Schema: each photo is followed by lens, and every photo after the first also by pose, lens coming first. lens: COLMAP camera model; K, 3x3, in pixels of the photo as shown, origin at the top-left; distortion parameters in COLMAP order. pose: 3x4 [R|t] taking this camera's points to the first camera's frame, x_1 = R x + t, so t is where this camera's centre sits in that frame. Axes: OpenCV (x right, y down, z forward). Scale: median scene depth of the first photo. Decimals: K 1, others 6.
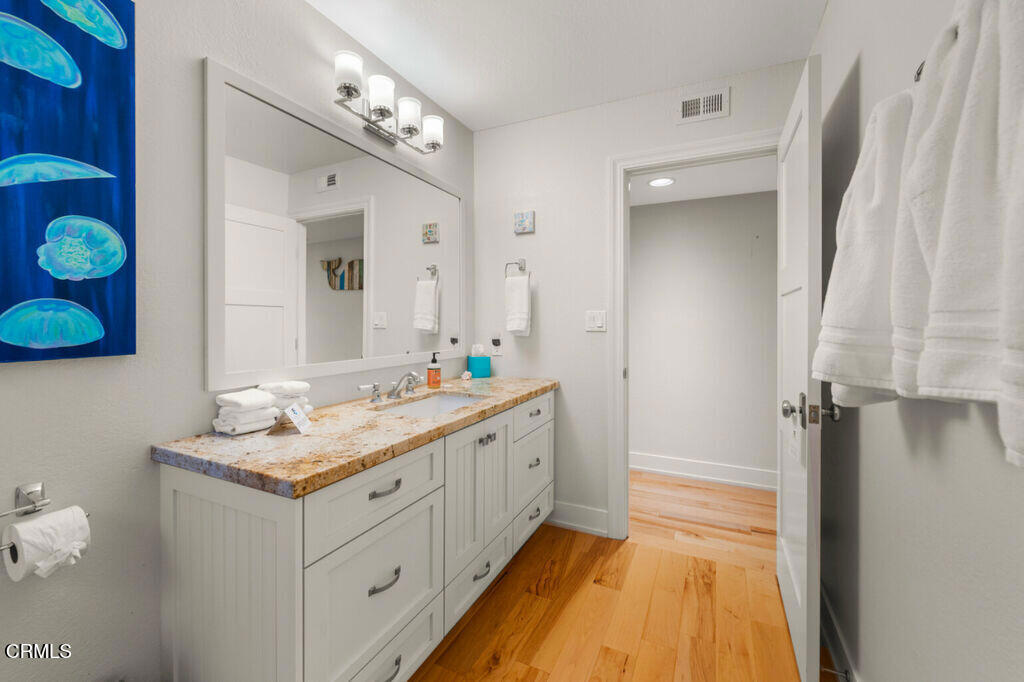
lens RADIAL K [[418.3, 0, 504.6], [0, 418.3, 339.5], [0, 0, 1]] dist [0.000160, -0.000479]
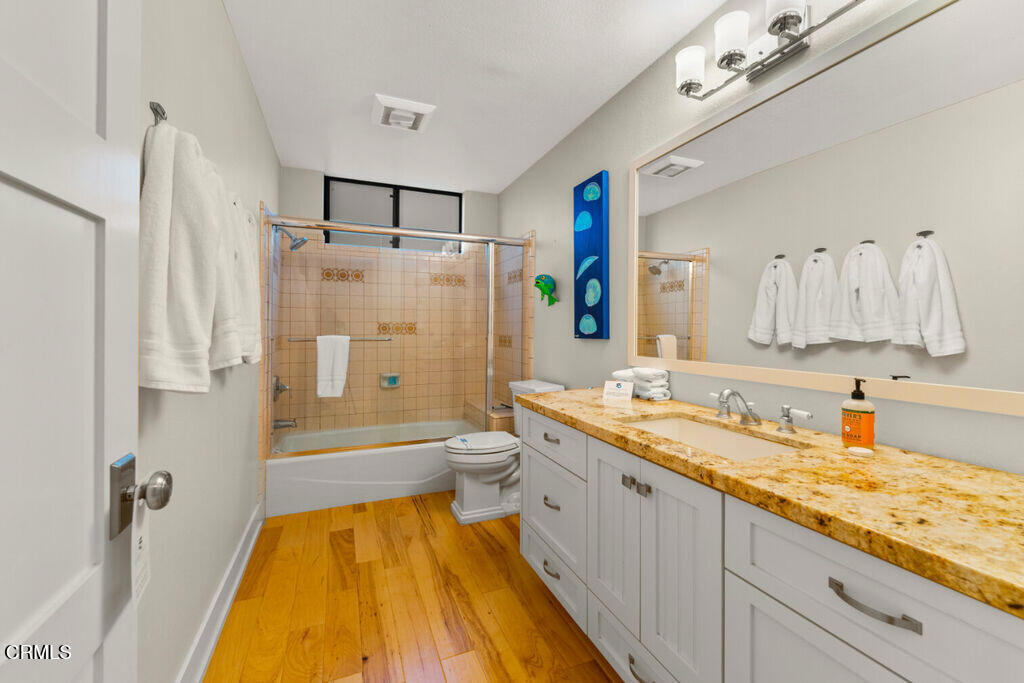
lens RADIAL K [[418.3, 0, 504.6], [0, 418.3, 340.0], [0, 0, 1]] dist [0.000160, -0.000479]
pose [[-0.667071, 0.027886, -0.744472, 0.747631], [-0.024545, 0.997934, 0.059373, -0.053686], [0.744590, 0.057879, -0.665008, 1.522923]]
